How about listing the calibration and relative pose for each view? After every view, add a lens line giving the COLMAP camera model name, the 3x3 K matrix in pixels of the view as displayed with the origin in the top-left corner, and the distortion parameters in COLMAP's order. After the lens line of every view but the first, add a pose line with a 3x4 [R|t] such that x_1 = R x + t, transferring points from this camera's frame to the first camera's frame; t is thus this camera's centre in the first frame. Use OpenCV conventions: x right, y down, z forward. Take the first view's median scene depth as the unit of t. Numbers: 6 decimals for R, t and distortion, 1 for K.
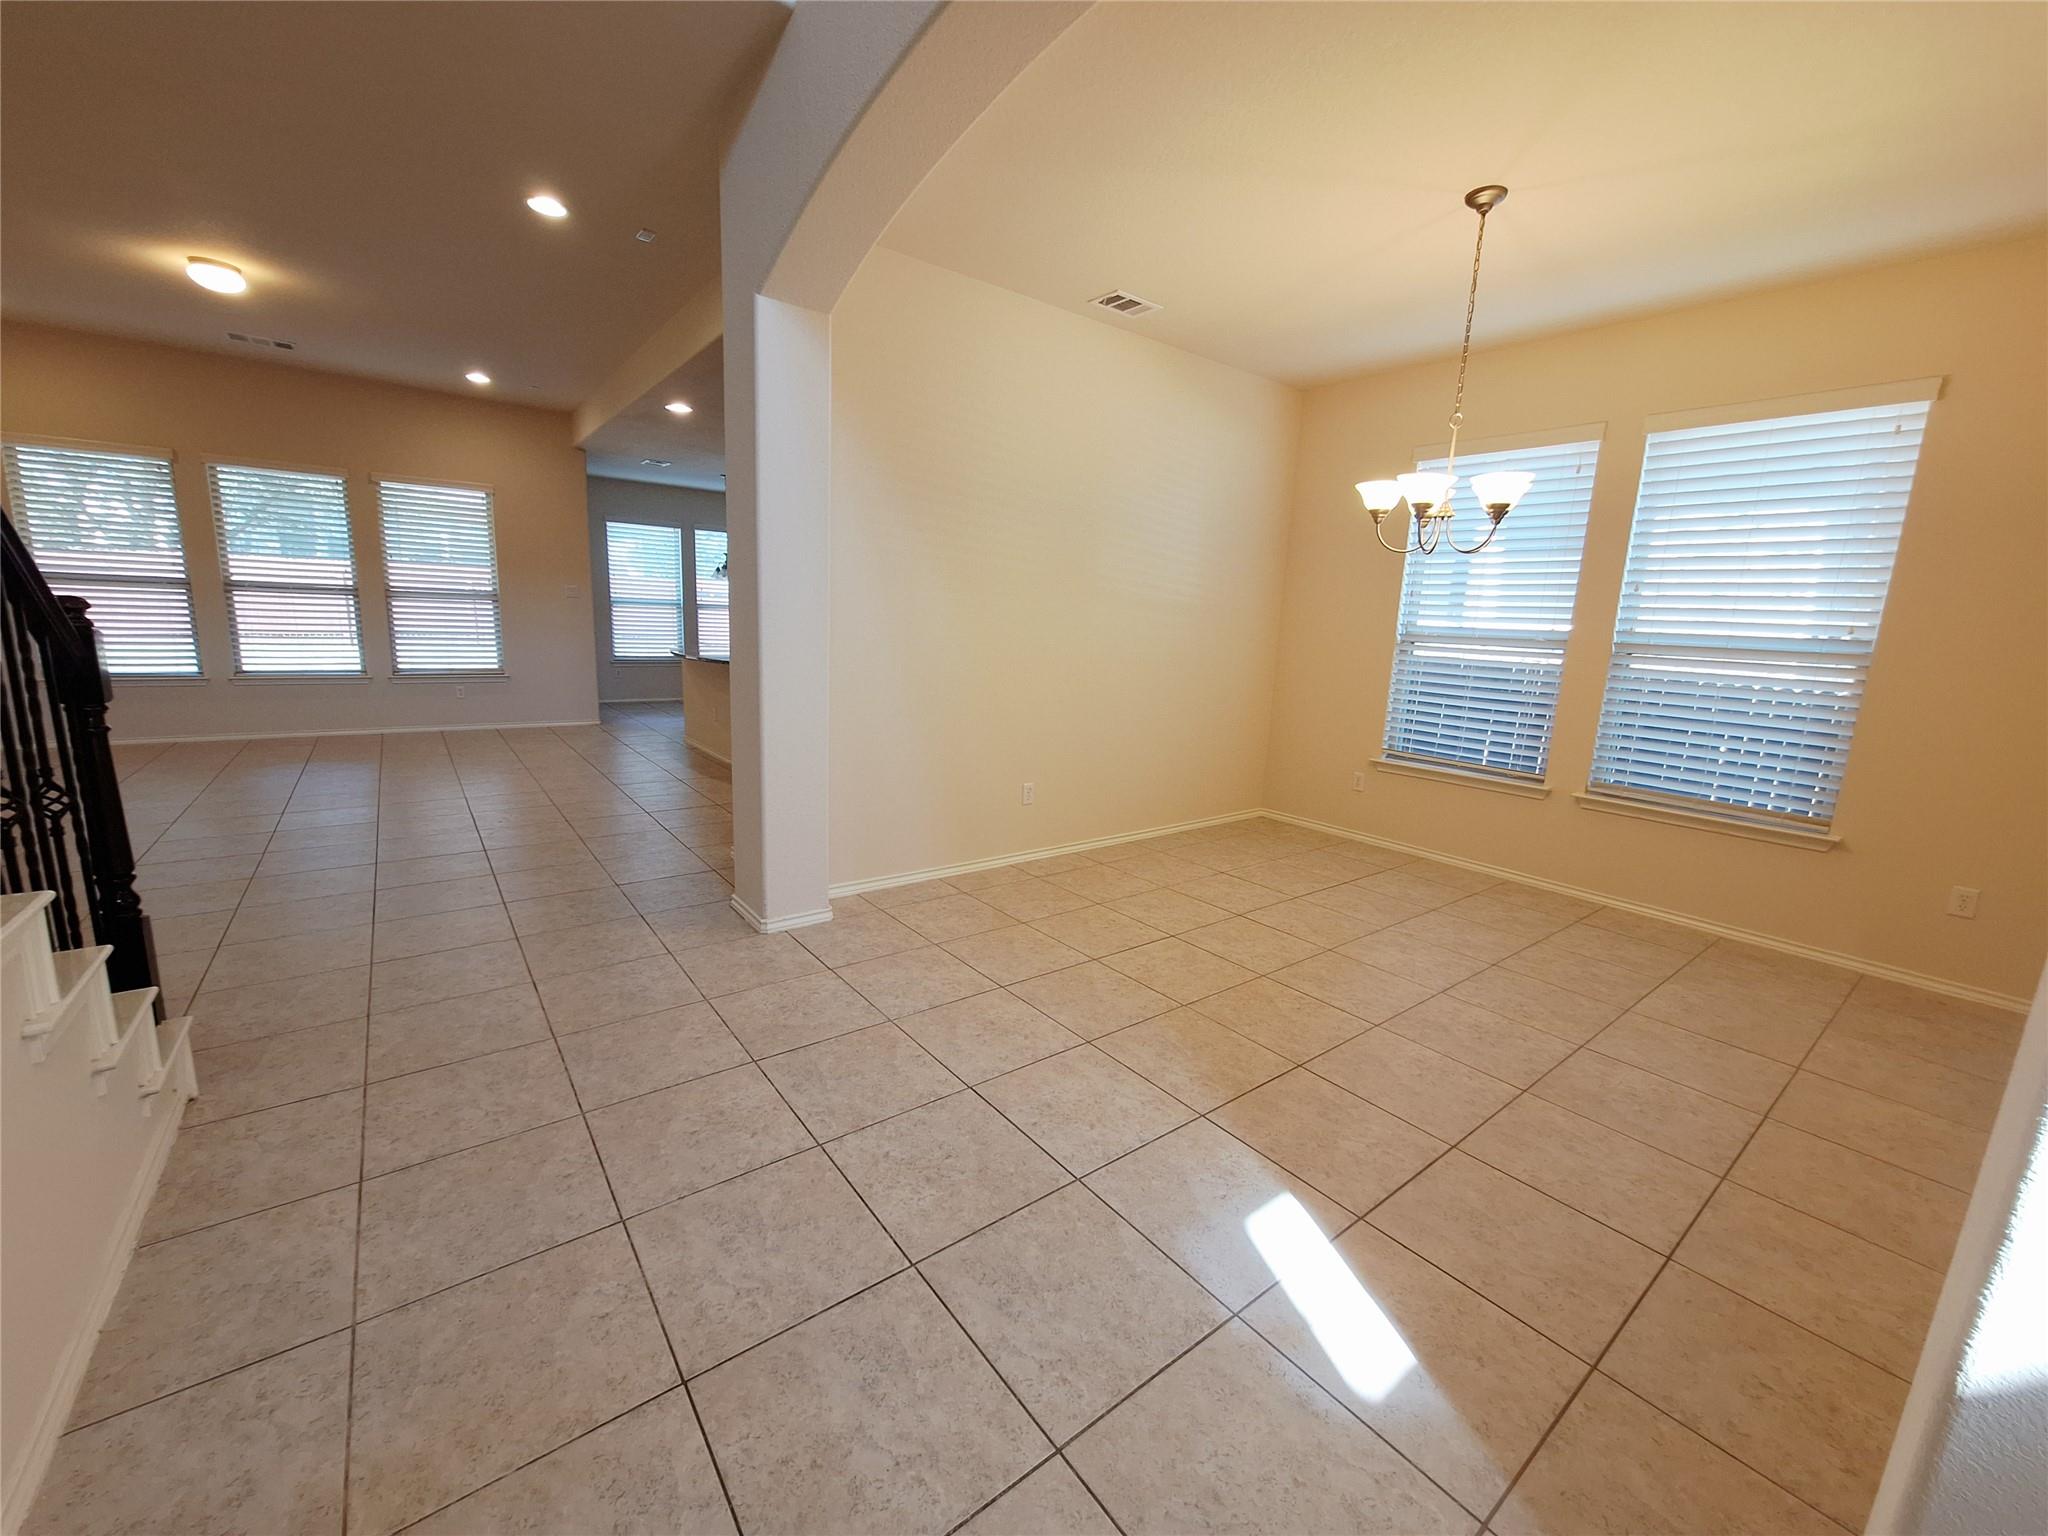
lens RADIAL K [[803.0, 0, 1008.4], [0, 803.0, 786.4], [0, 0, 1]] dist [-0.002779, -0.000476]
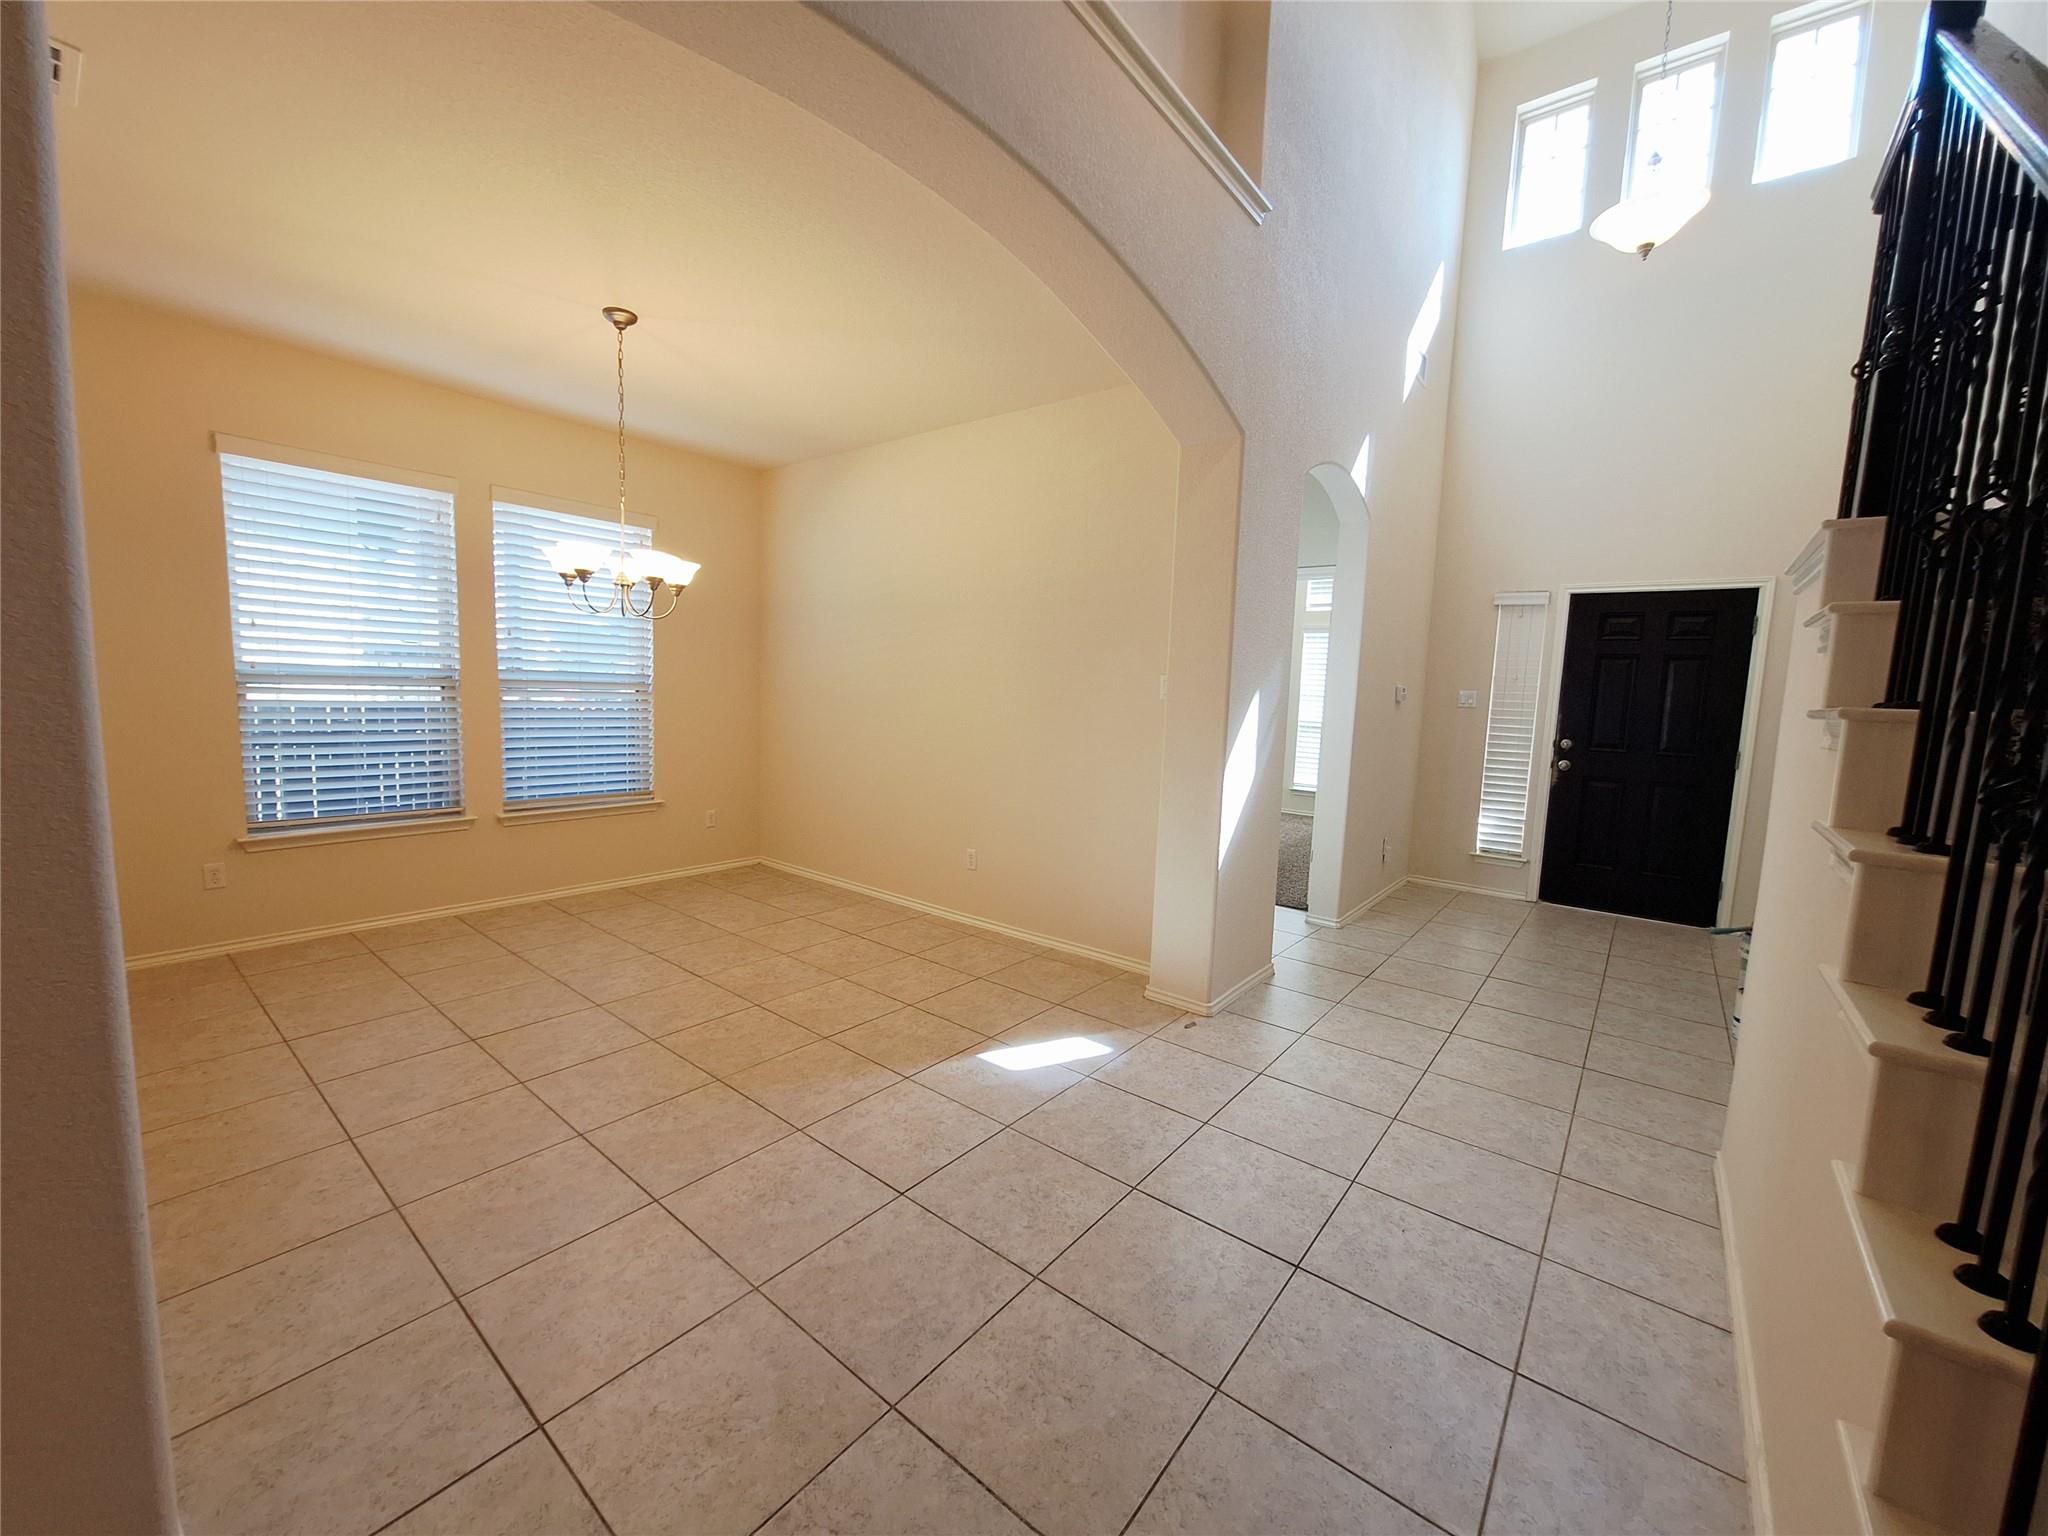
lens RADIAL K [[803.0, 0, 1003.1], [0, 803.0, 787.9], [0, 0, 1]] dist [-0.002779, -0.000476]
pose [[-0.234843, -0.173131, 0.956491, -0.626570], [0.158284, 0.964065, 0.213365, -0.189873], [-0.959059, 0.201504, -0.199000, 0.677774]]
